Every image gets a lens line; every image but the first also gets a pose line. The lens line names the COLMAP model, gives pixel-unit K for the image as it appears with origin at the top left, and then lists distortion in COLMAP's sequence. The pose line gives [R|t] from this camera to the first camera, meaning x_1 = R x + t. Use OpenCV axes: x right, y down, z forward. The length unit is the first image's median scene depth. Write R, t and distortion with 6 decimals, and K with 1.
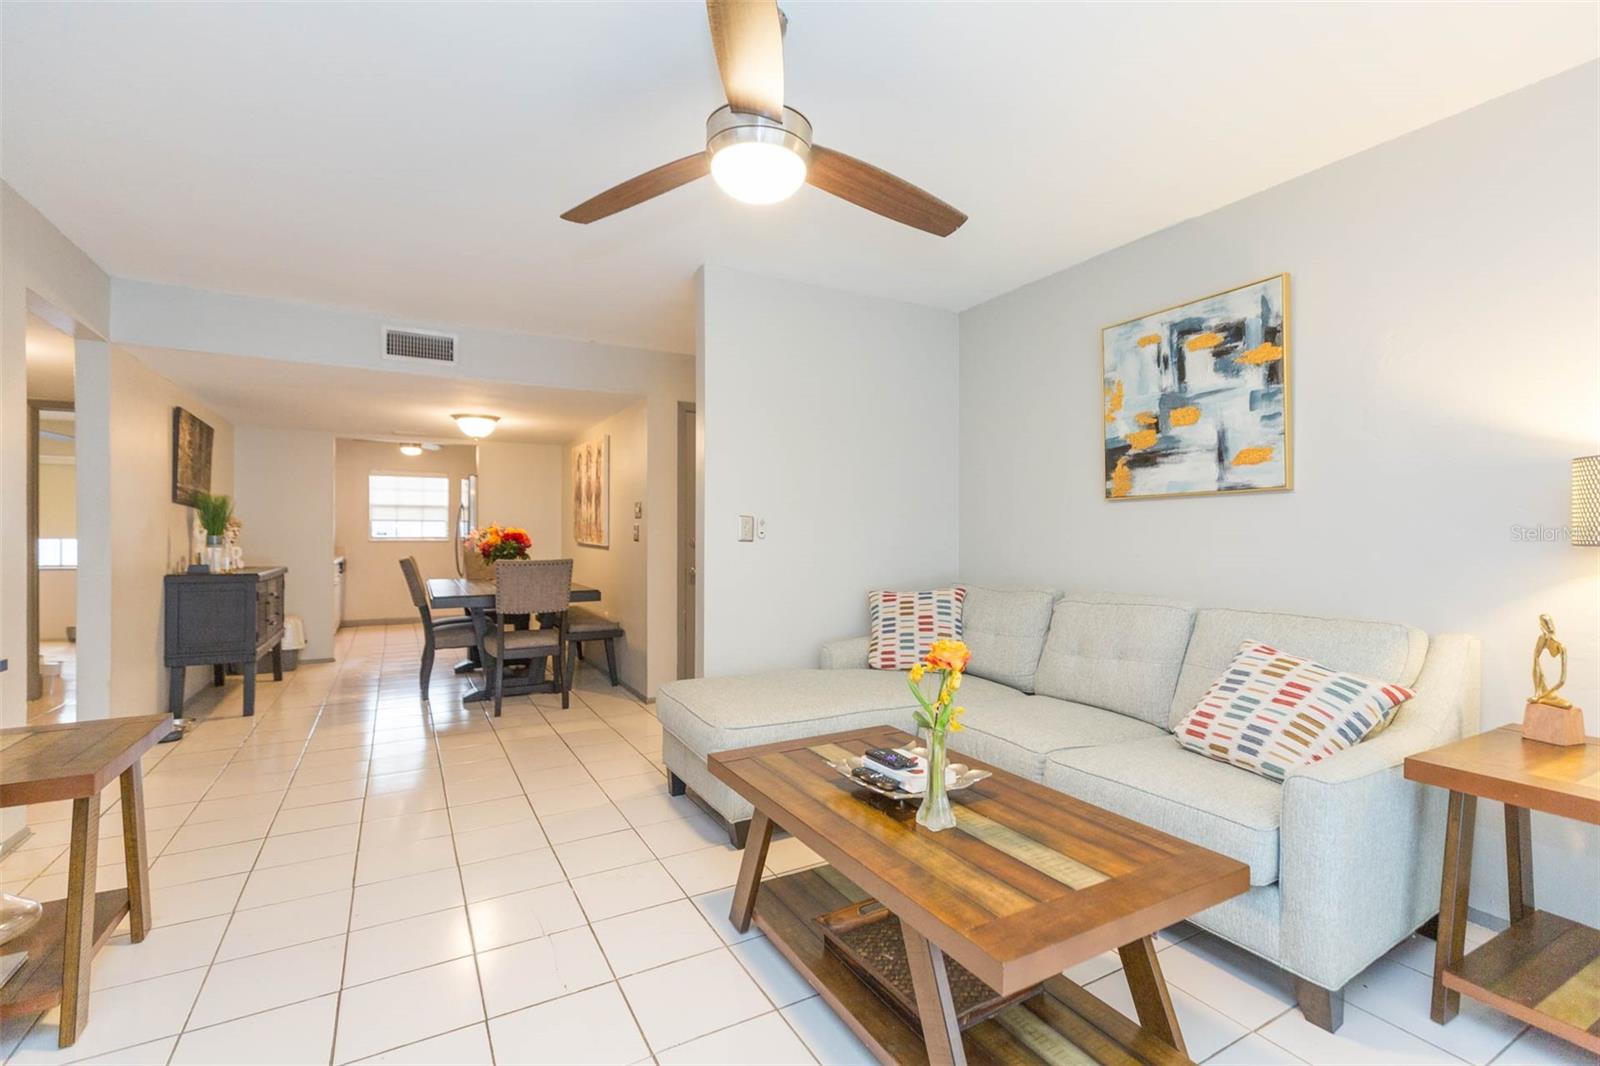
lens RADIAL K [[715.1, 0, 804.6], [0, 715.1, 539.9], [0, 0, 1]] dist [0.005701, -0.000149]
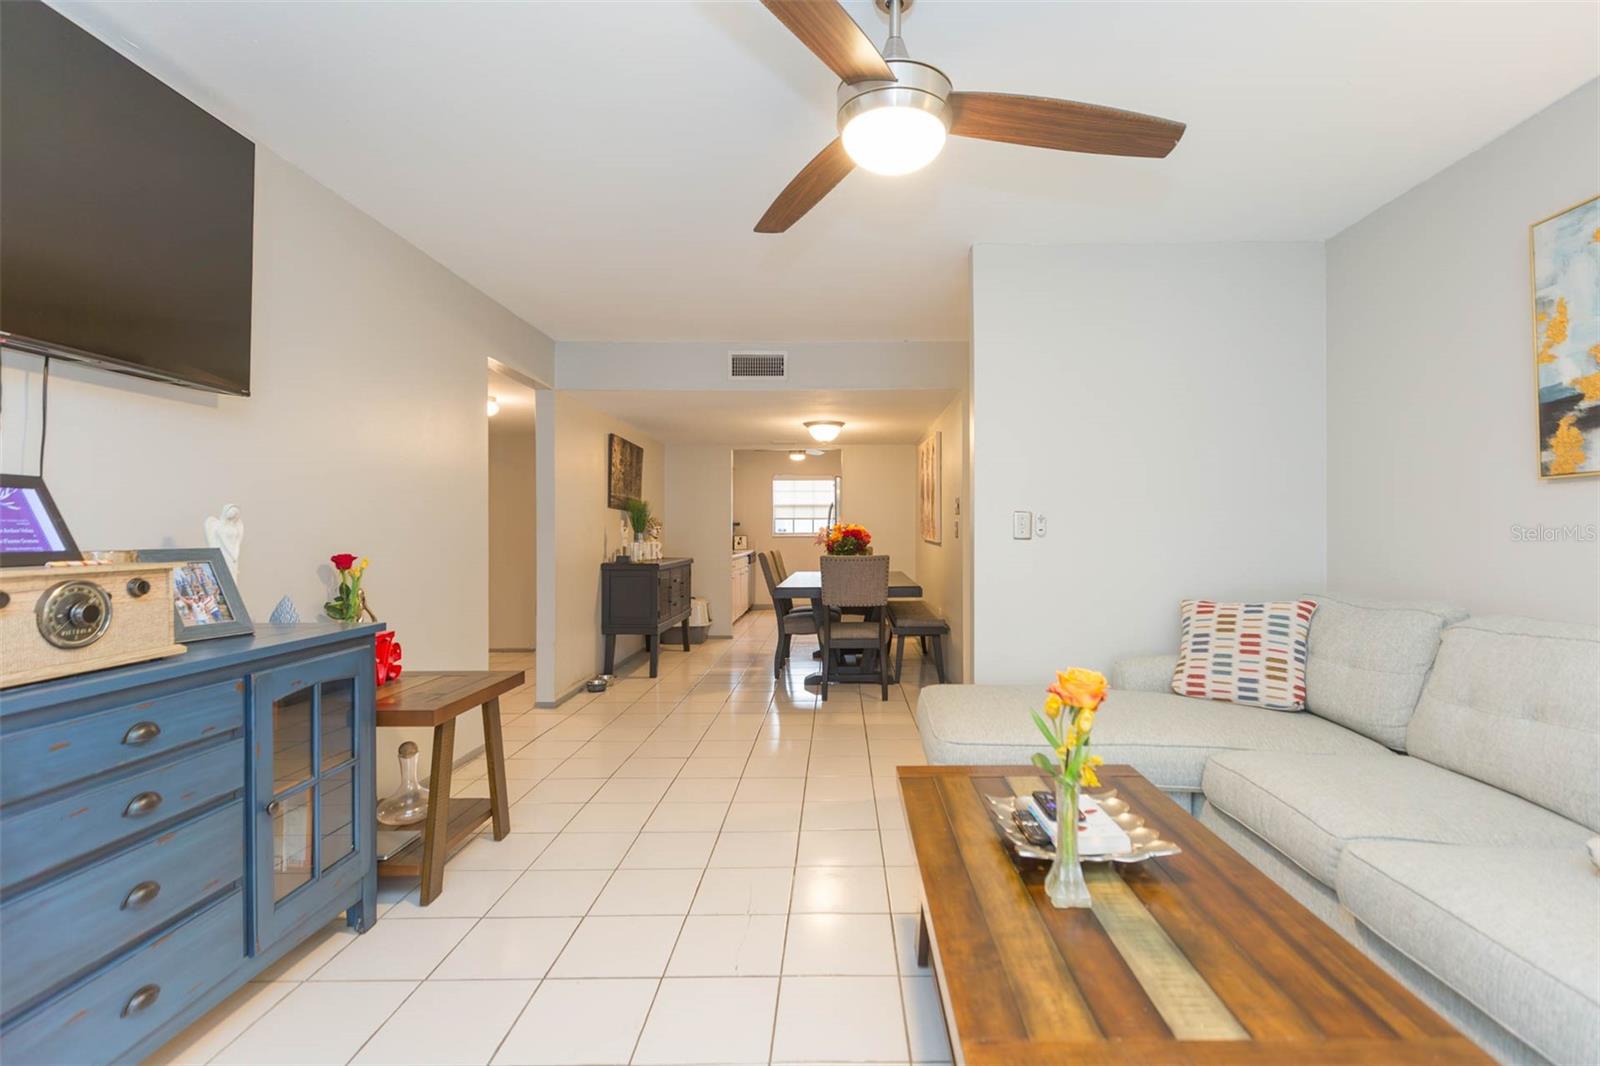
lens RADIAL K [[725.9, 0, 839.8], [0, 725.9, 531.7], [0, 0, 1]] dist [0.002014, -0.000127]
pose [[0.872555, -0.002221, -0.488511, 0.179176], [0.000183, 0.999991, -0.004220, -0.003914], [0.488516, 0.003593, 0.872547, 0.084705]]
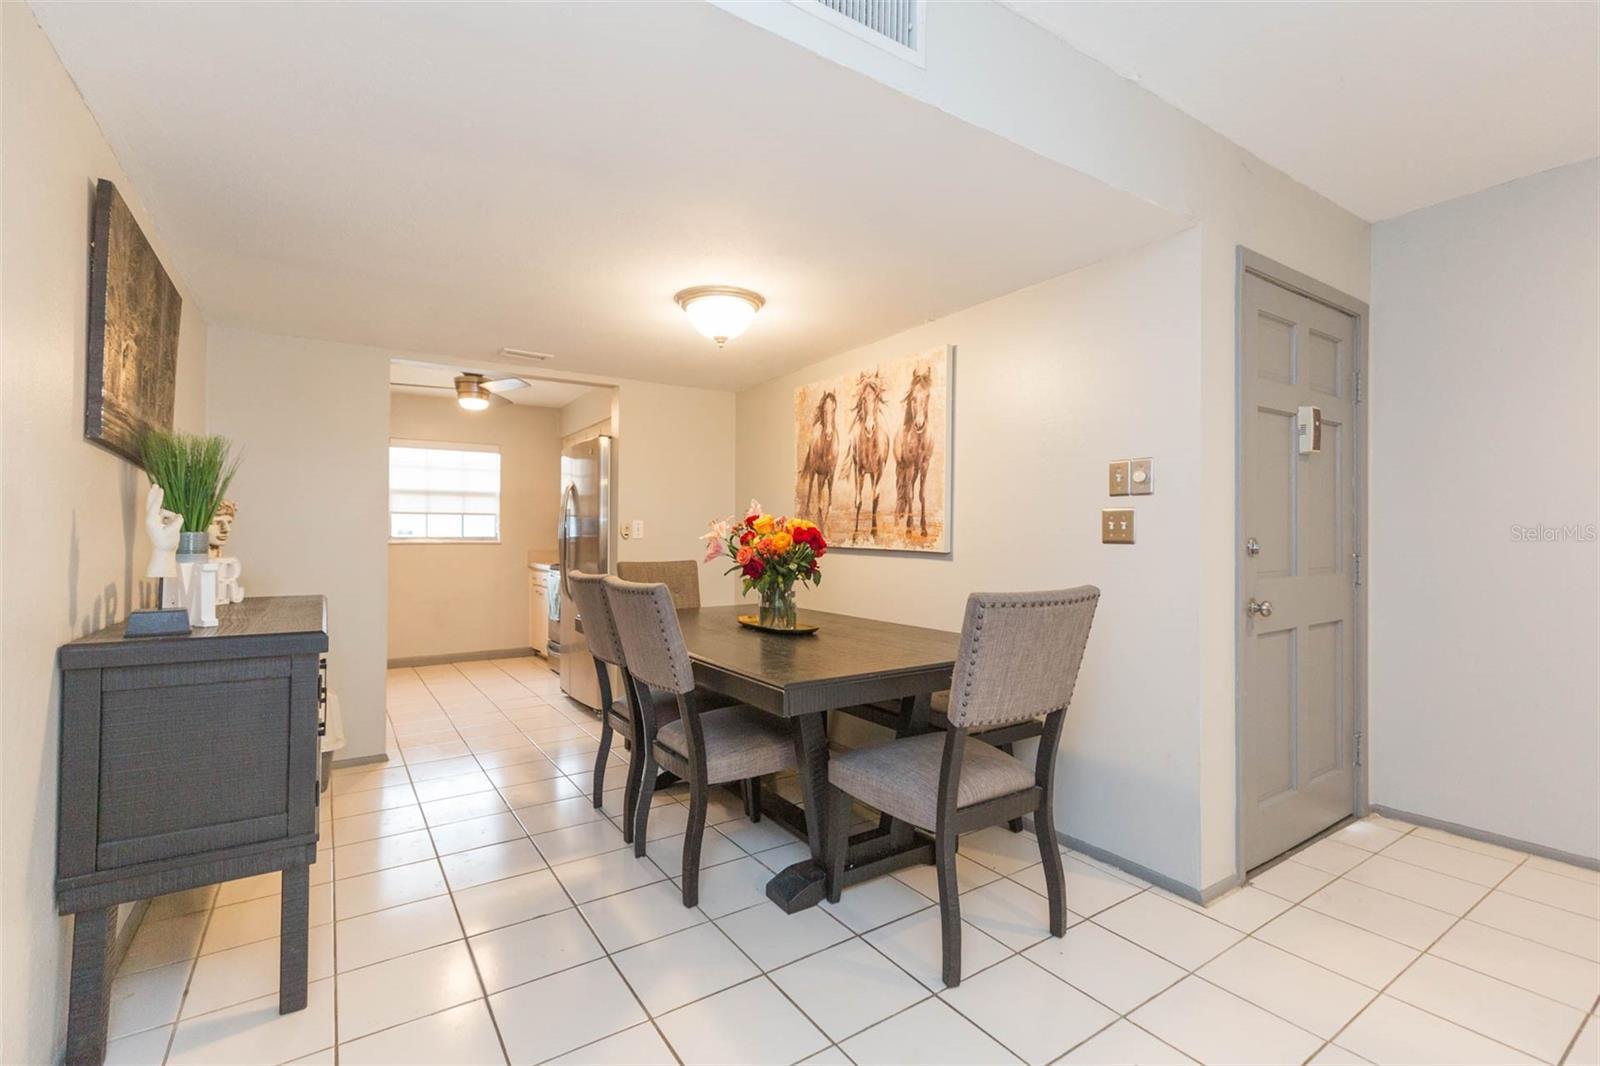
lens RADIAL K [[712.9, 0, 817.3], [0, 712.9, 525.7], [0, 0, 1]] dist [-0.001750, -0.000246]
pose [[0.996403, -0.001646, 0.084720, -0.775100], [0.003343, 0.999797, -0.019884, -0.000466], [-0.084670, 0.020096, 0.996206, 0.874207]]
